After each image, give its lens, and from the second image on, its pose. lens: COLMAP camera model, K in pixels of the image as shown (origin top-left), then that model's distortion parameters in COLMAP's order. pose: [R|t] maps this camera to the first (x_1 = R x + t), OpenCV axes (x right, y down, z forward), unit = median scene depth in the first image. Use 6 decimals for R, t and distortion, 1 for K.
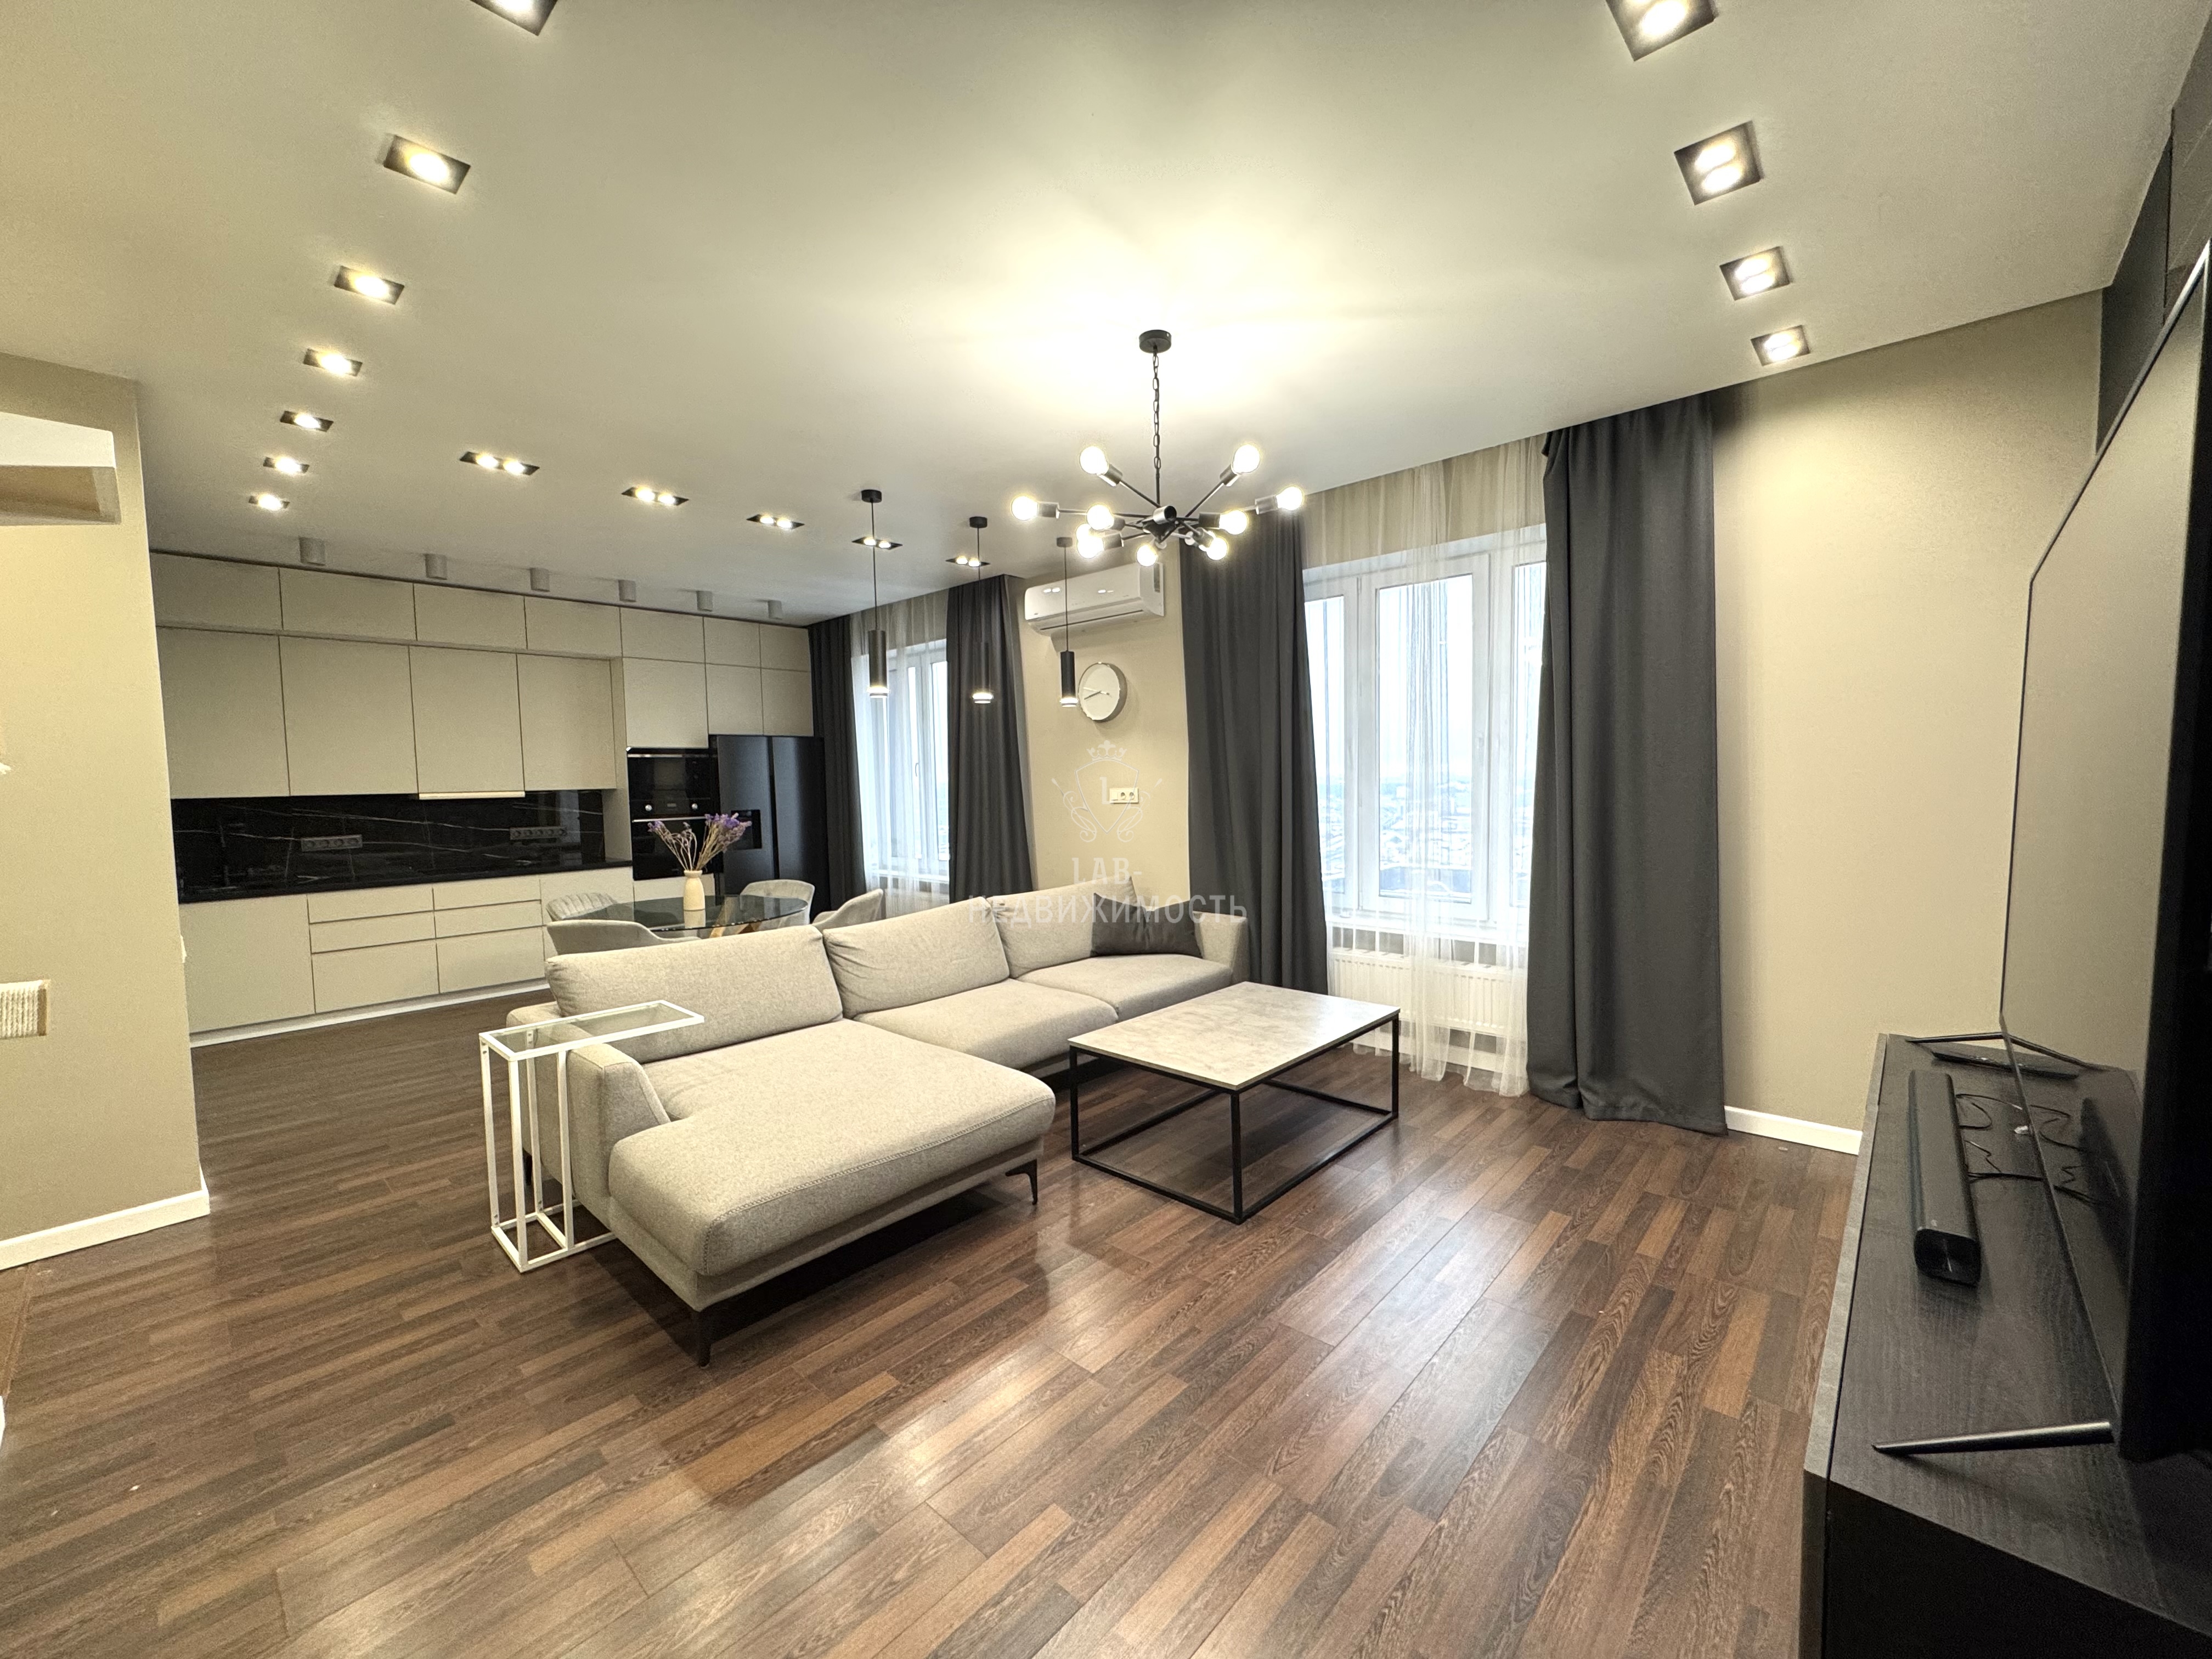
lens RADIAL K [[883.6, 0, 1106.0], [0, 883.6, 829.5], [0, 0, 1]] dist [-0.002452, 0.000534]
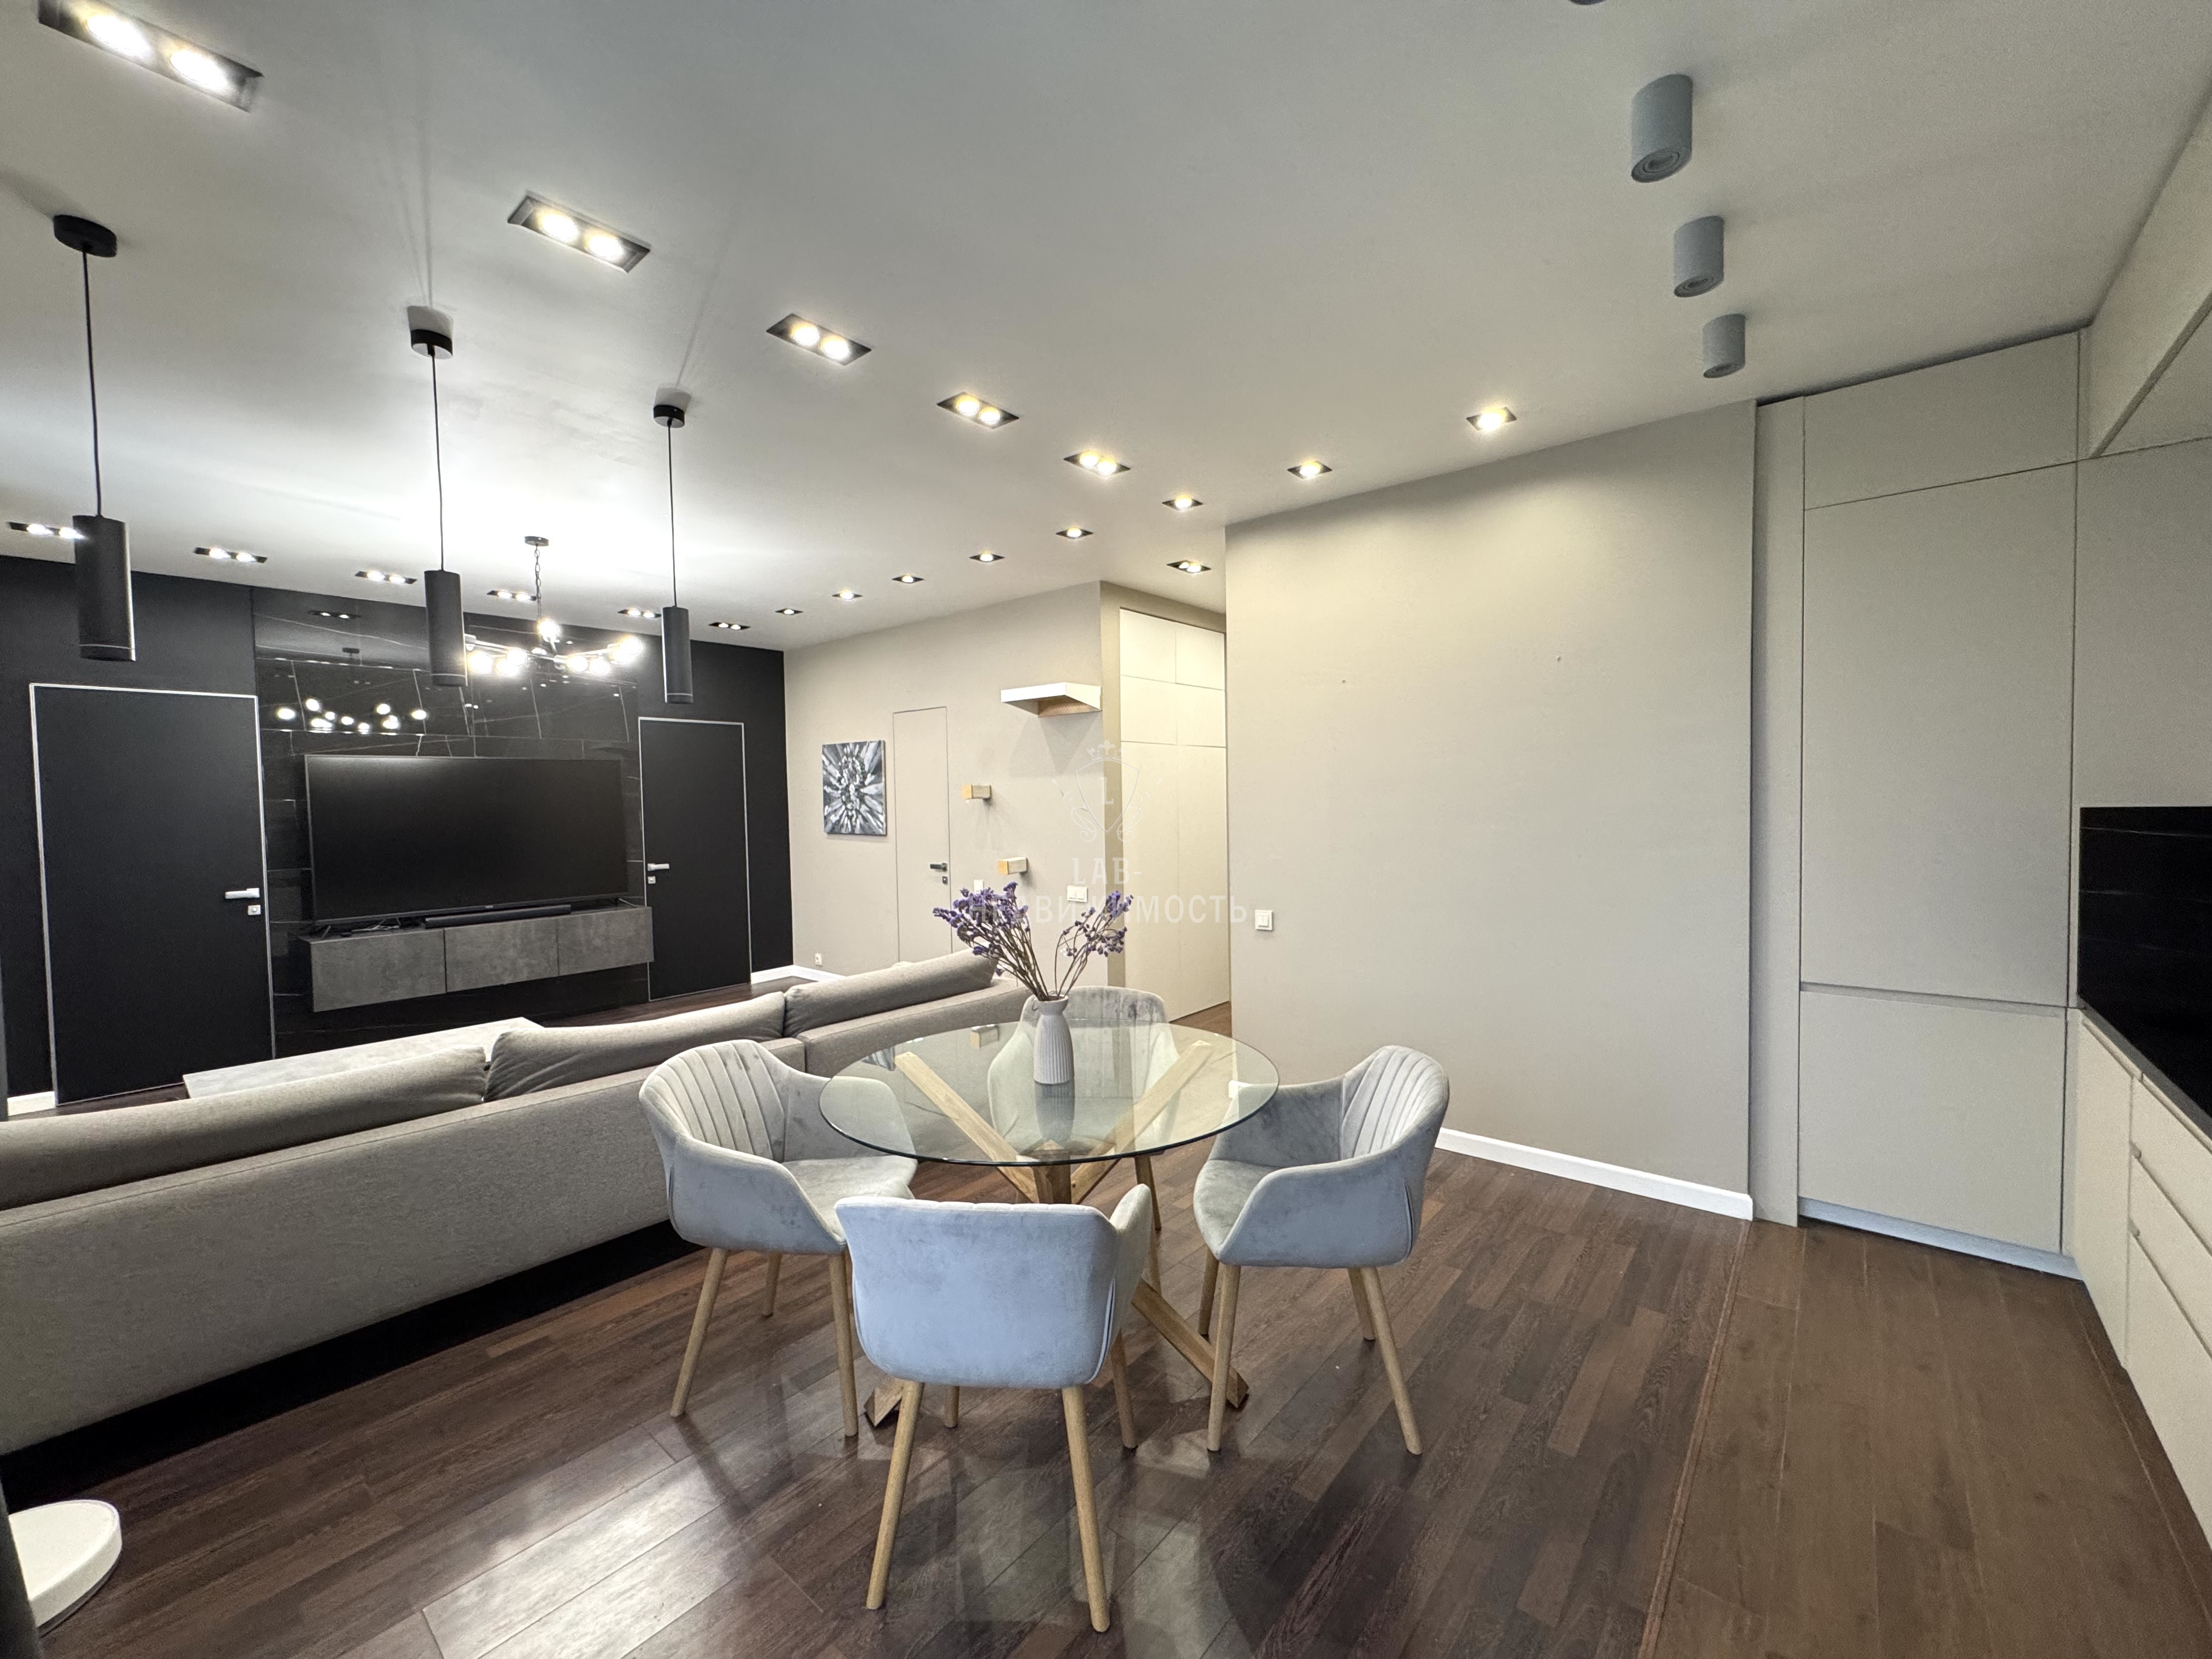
lens RADIAL K [[885.9, 0, 1099.6], [0, 885.9, 828.4], [0, 0, 1]] dist [0.009301, -0.003076]
pose [[-0.998516, 0.041548, -0.035198, -0.849305], [0.038037, 0.994737, 0.095140, -0.159535], [0.038966, 0.093660, -0.994841, 2.619354]]
